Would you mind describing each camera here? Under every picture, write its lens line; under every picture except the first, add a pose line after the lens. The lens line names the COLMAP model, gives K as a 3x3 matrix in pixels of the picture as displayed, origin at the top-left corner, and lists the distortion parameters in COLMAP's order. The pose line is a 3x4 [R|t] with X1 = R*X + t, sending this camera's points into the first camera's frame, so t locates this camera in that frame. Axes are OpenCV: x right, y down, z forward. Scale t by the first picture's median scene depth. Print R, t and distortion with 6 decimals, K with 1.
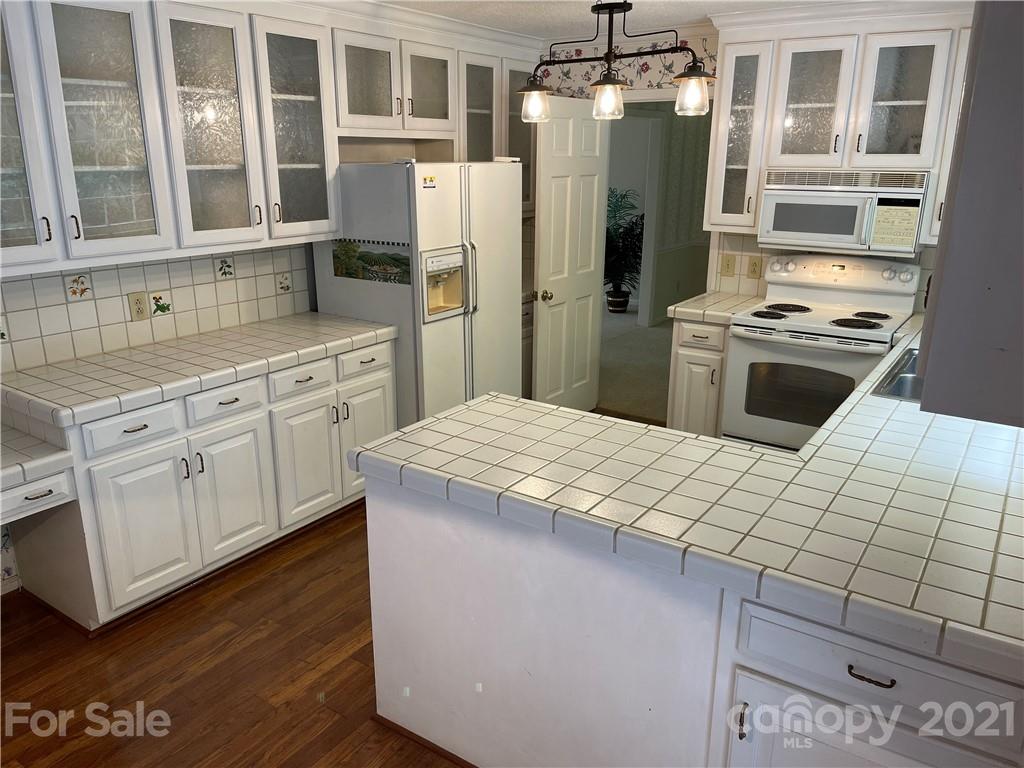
lens RADIAL K [[771.1, 0, 517.3], [0, 771.1, 385.7], [0, 0, 1]] dist [0.041804, -0.033965]
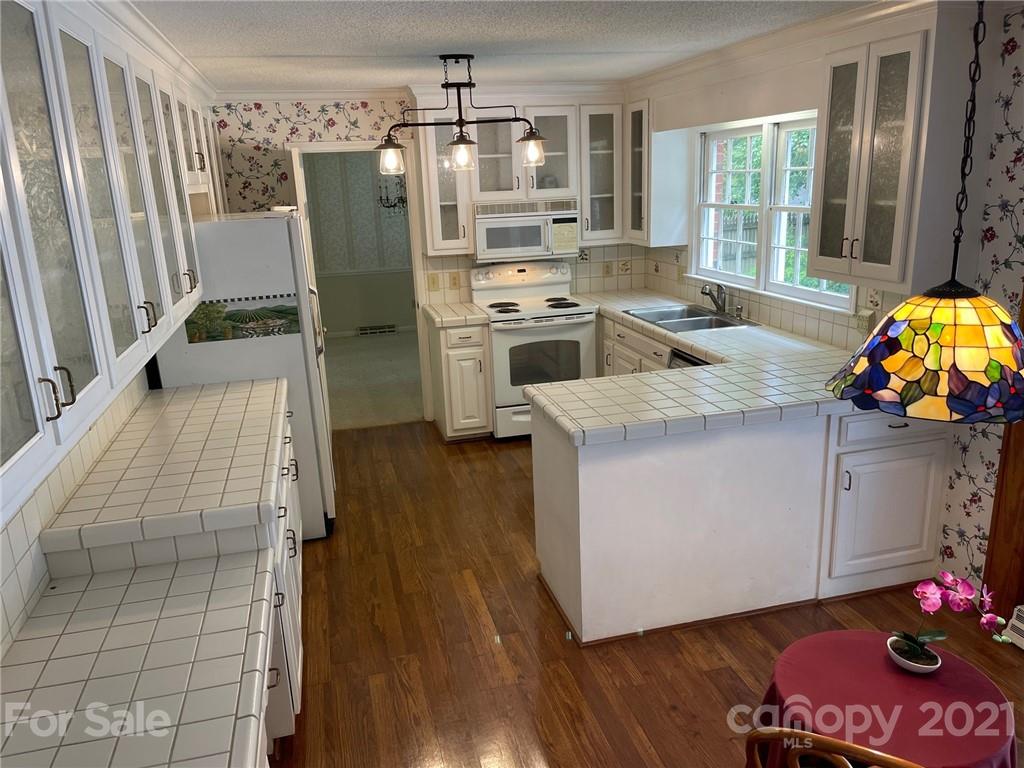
lens RADIAL K [[771.1, 0, 514.9], [0, 771.1, 381.5], [0, 0, 1]] dist [0.041804, -0.033965]
pose [[0.654772, -0.224664, 0.721664, -0.679005], [0.257659, 0.963957, 0.066316, -0.061203], [-0.710552, 0.142522, 0.689059, 0.097665]]
